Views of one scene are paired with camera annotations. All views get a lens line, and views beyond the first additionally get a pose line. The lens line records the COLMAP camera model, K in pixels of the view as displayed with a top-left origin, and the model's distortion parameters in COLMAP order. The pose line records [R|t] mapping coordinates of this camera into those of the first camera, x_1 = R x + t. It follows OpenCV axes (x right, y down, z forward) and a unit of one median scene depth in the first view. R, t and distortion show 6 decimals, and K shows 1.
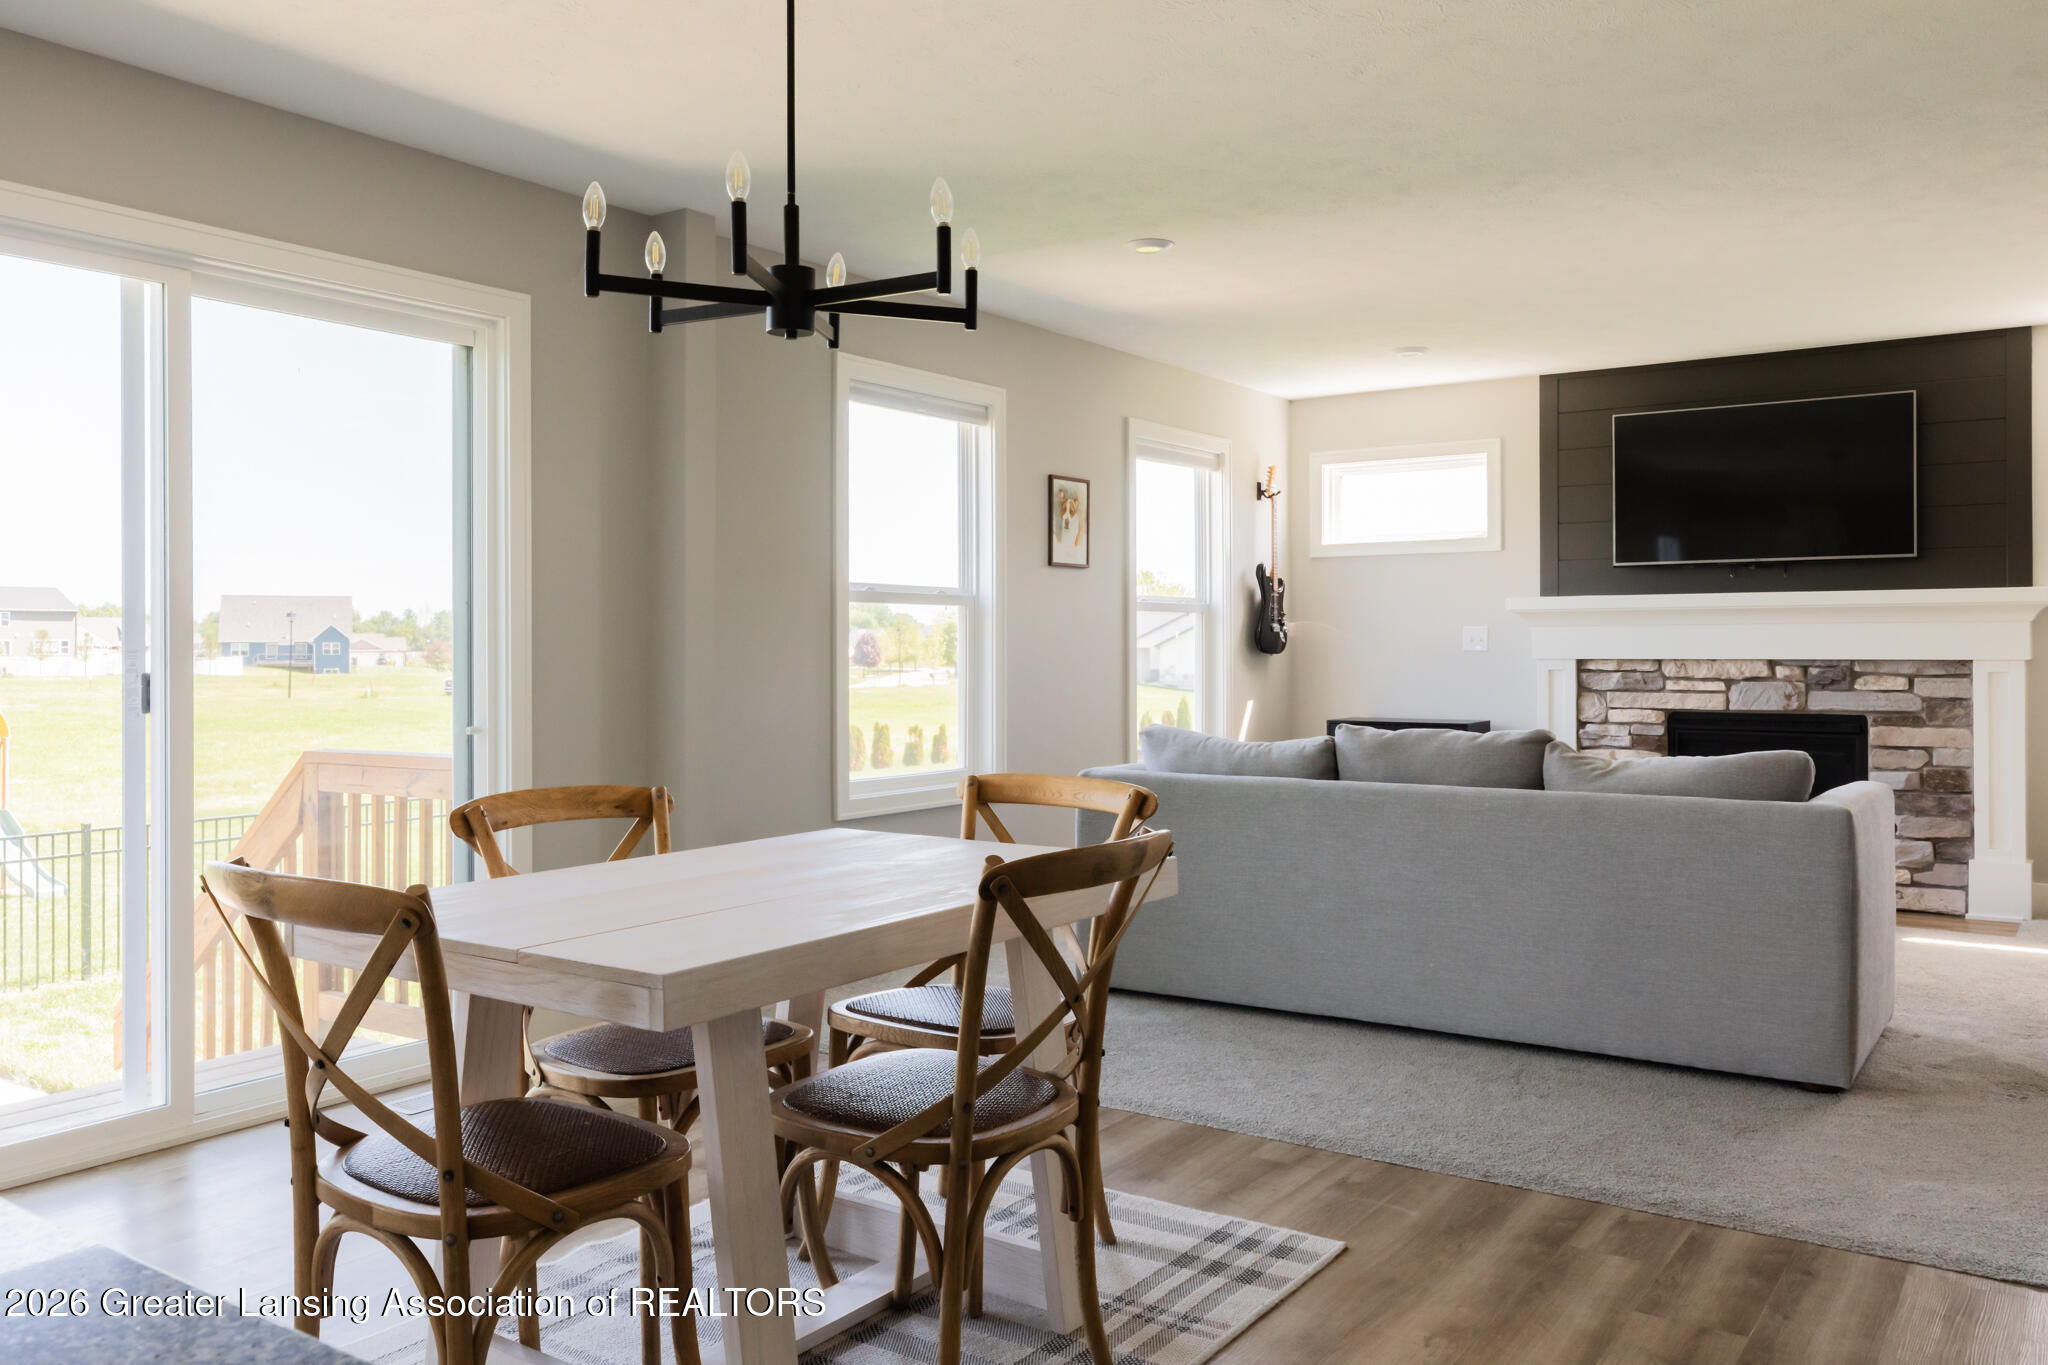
lens RADIAL K [[1579.4, 0, 1002.4], [0, 1579.4, 632.7], [0, 0, 1]] dist [-0.002731, 0.001794]
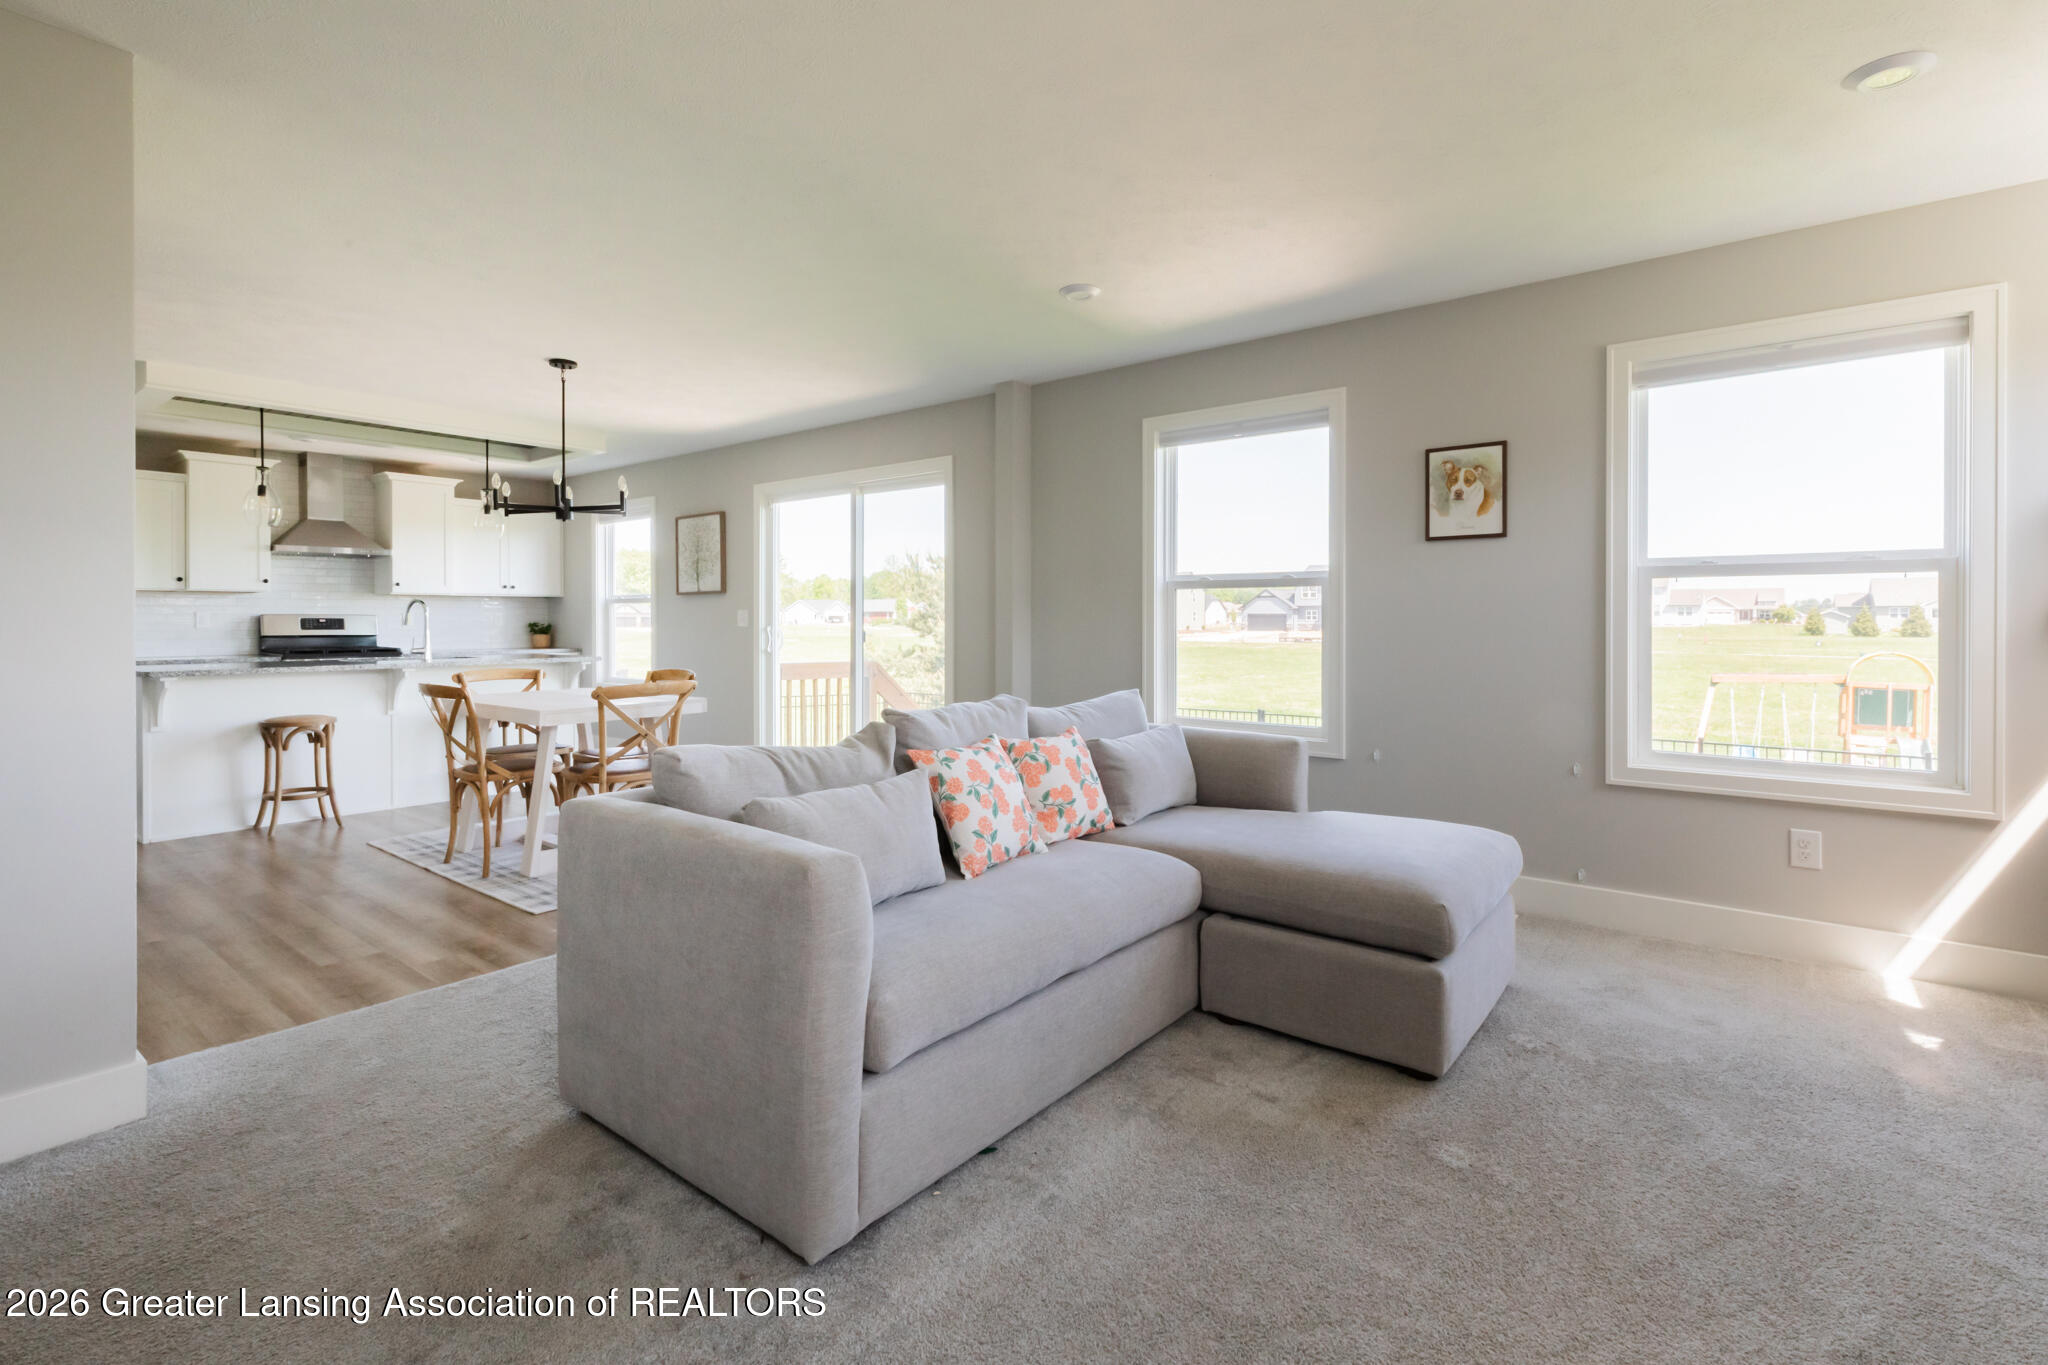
lens RADIAL K [[953.0, 0, 1021.1], [0, 953.0, 618.5], [0, 0, 1]] dist [0.008130, -0.002508]
pose [[-0.061474, 0.002239, -0.998106, 0.608634], [0.009257, 0.999956, 0.001673, 0.002997], [0.998066, -0.009136, -0.061492, 0.733165]]
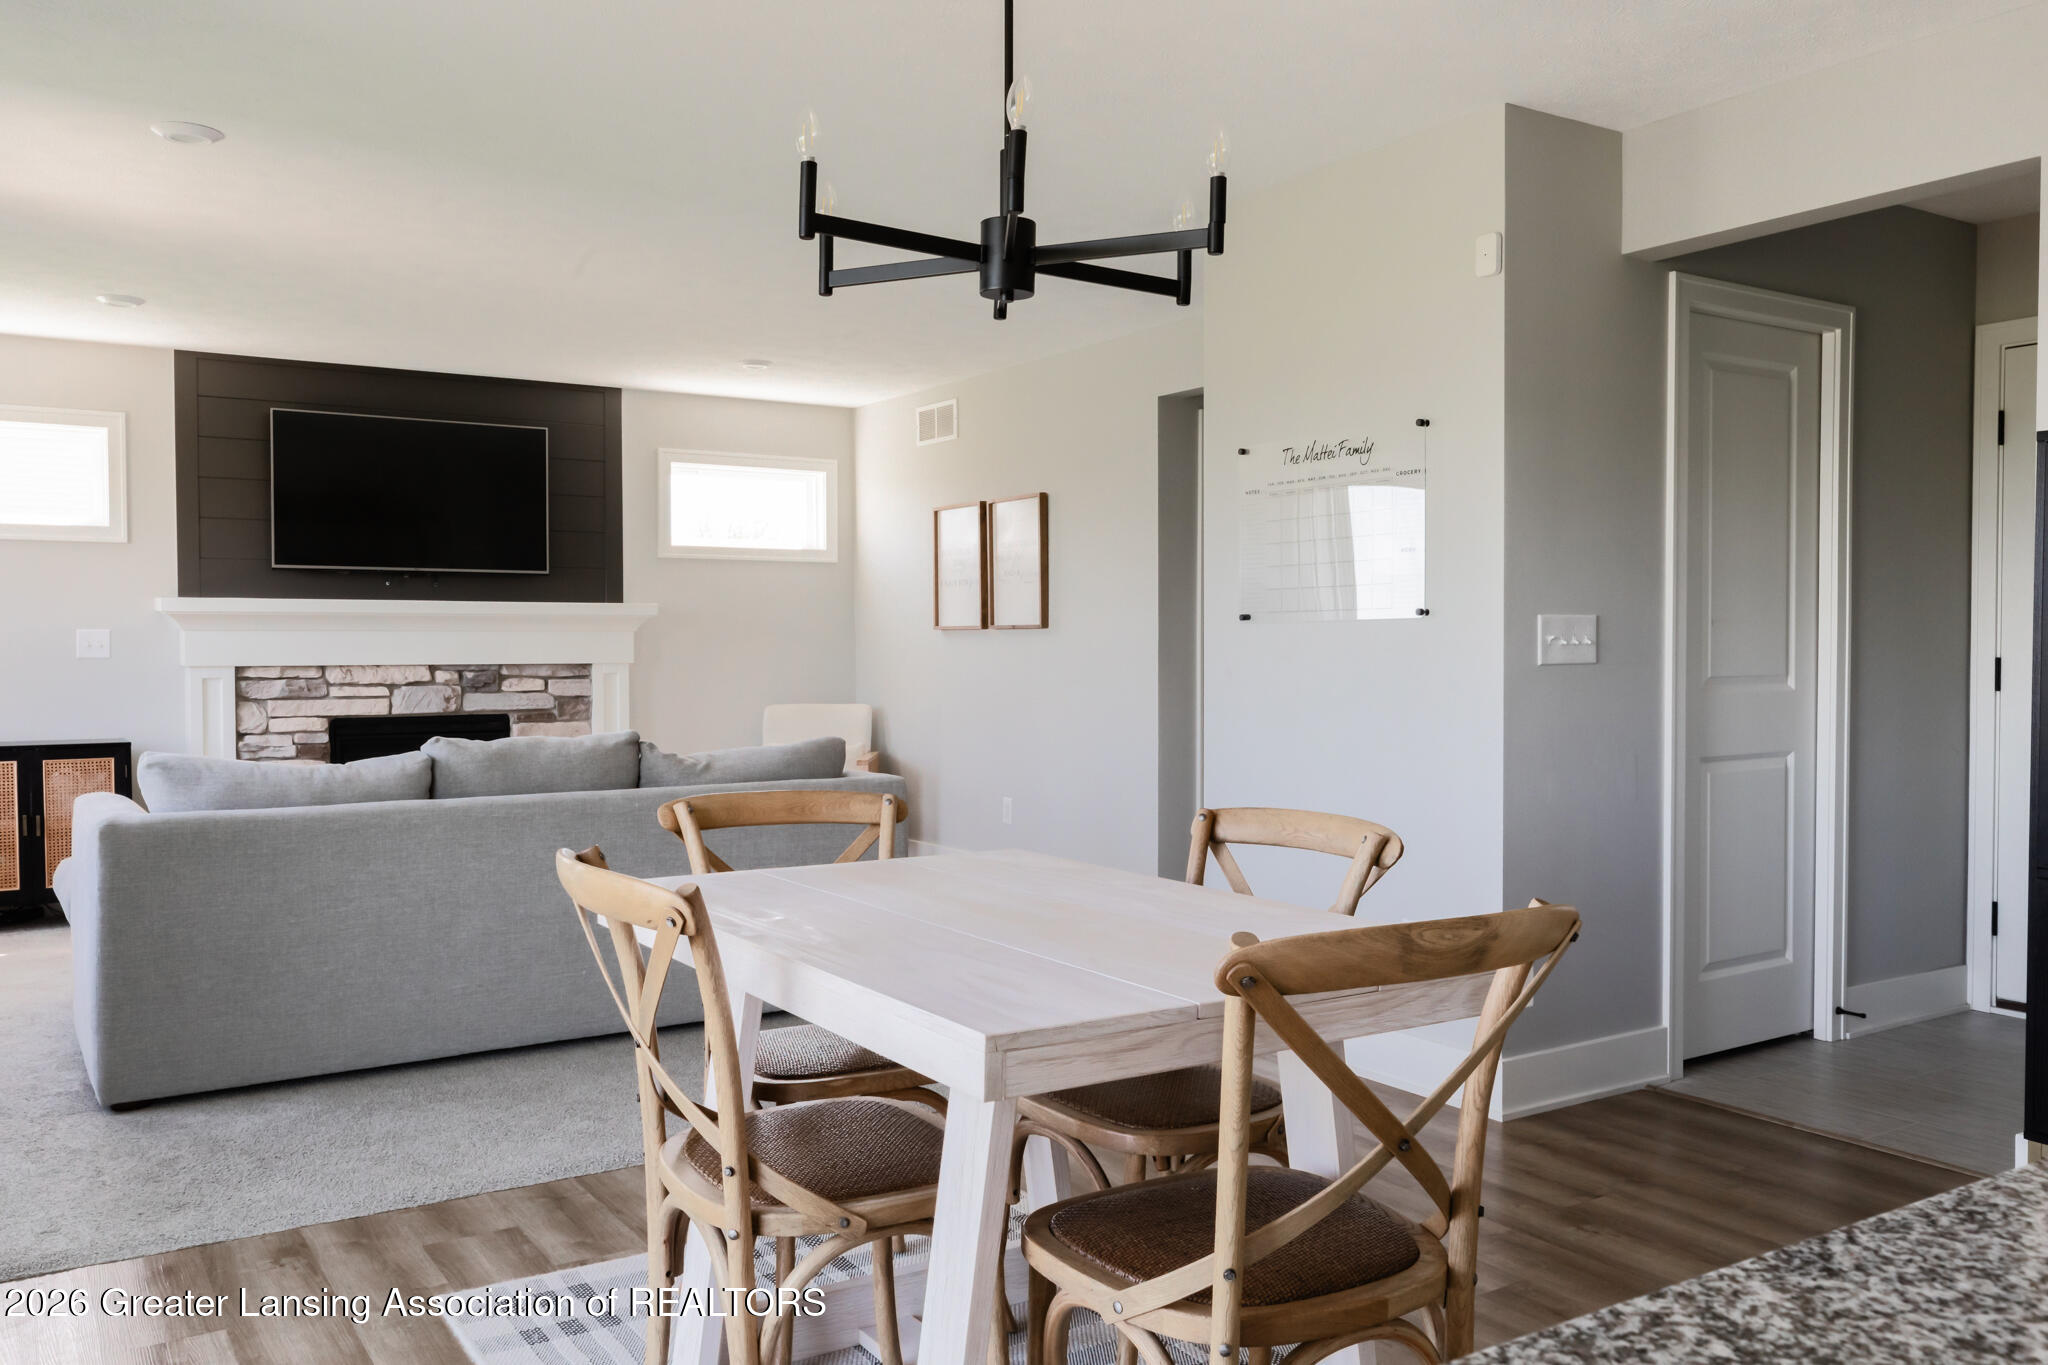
lens RADIAL K [[1579.4, 0, 1004.2], [0, 1579.4, 693.2], [0, 0, 1]] dist [-0.002731, 0.001794]
pose [[0.367657, -0.025035, 0.929624, -0.354940], [-0.005616, 0.999560, 0.029140, 0.003160], [-0.929944, -0.015934, 0.367355, 0.256290]]
